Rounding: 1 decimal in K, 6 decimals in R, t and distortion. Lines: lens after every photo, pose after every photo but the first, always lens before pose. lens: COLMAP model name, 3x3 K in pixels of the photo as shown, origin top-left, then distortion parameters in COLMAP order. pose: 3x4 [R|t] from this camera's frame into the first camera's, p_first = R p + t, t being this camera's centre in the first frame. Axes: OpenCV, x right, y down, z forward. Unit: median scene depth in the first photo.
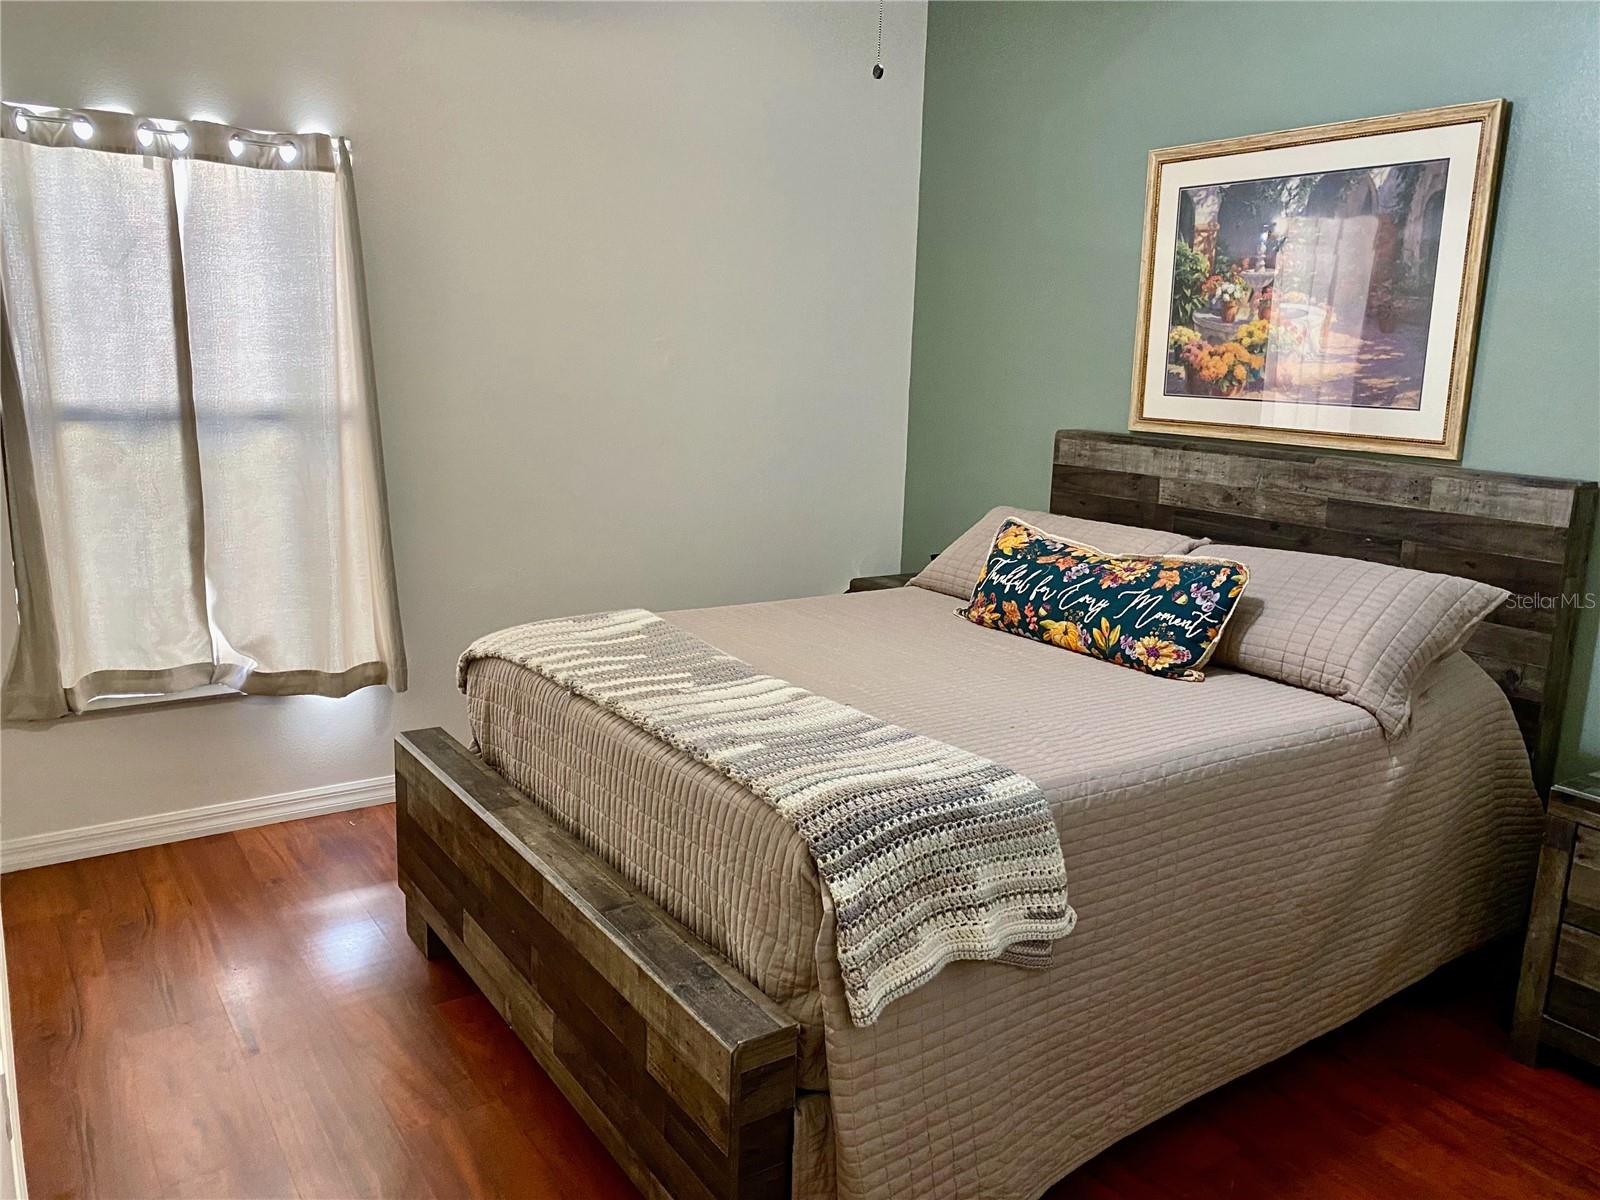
lens RADIAL K [[1216.5, 0, 800.0], [0, 1216.5, 600.0], [0, 0, 1]] dist [0.071547, -0.128169]
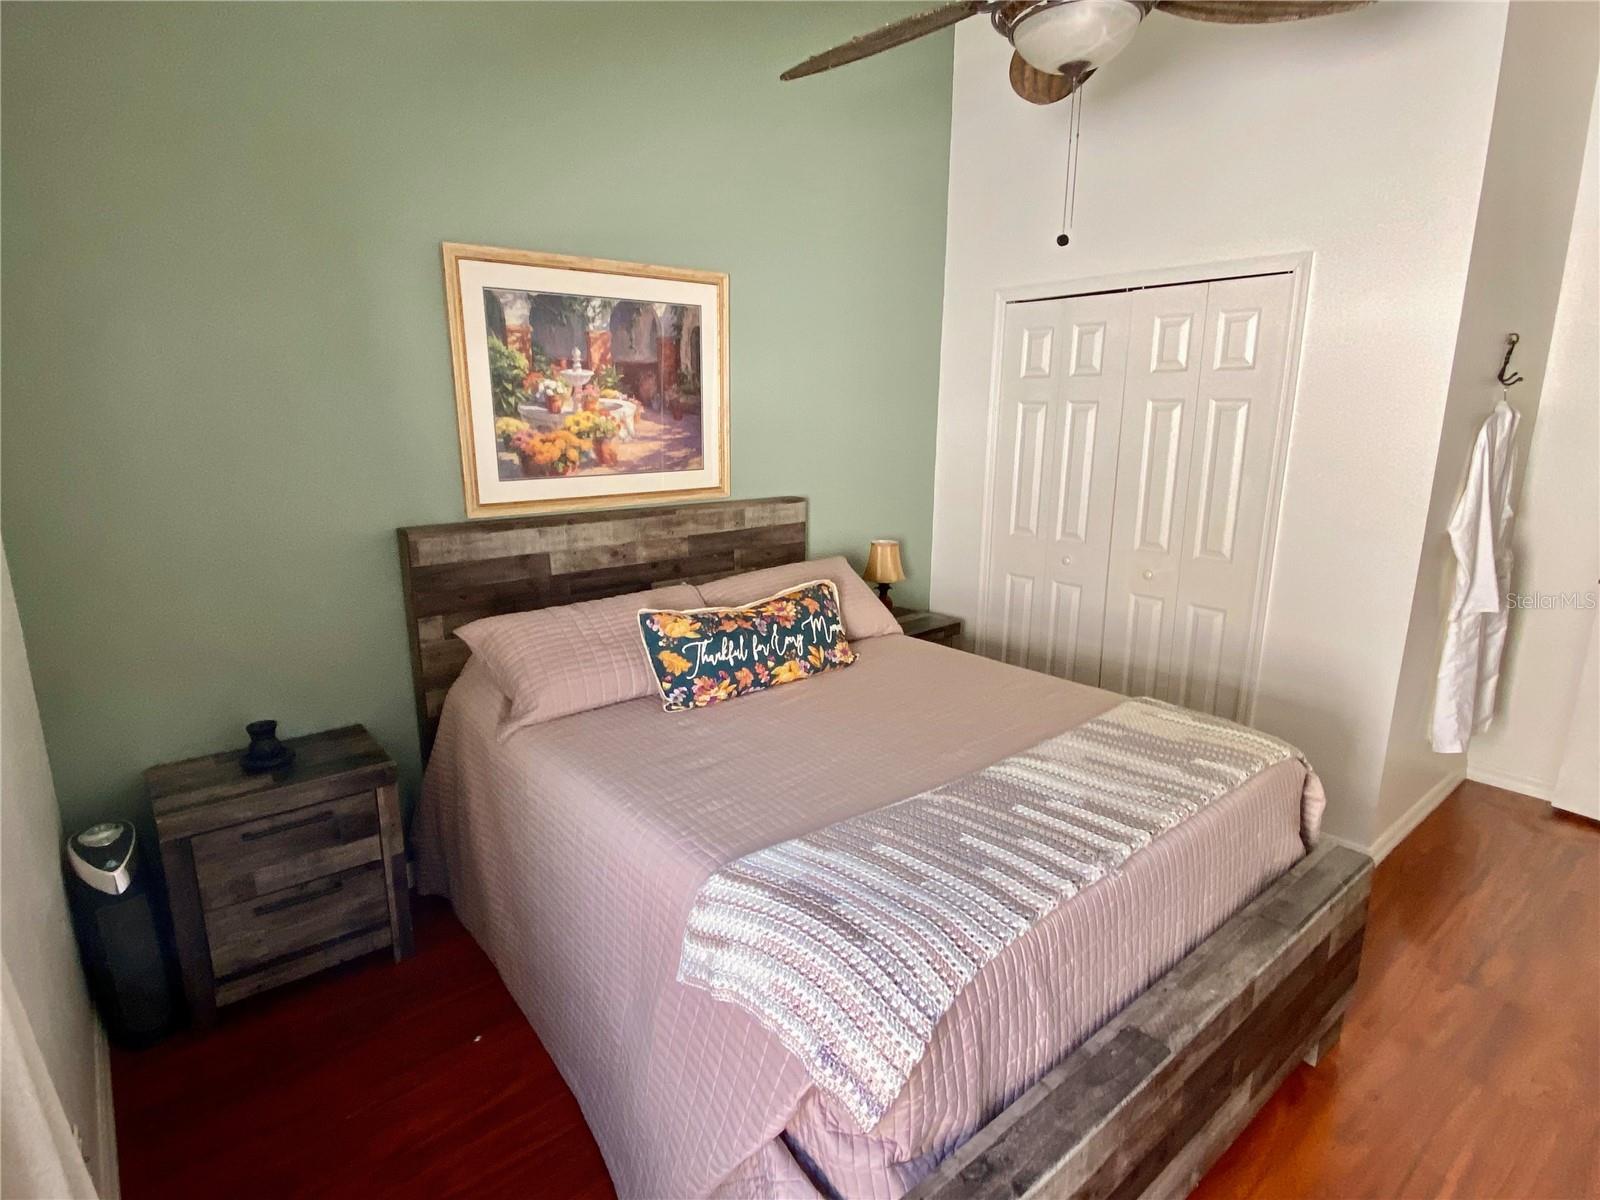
lens RADIAL K [[824.9, 0, 800.0], [0, 824.9, 600.0], [0, 0, 1]] dist [0.045431, -0.000018]
pose [[-0.079689, -0.256425, 0.963273, -0.493987], [0.206529, 0.941131, 0.267616, -0.225873], [-0.975190, 0.220270, -0.022038, 0.839543]]
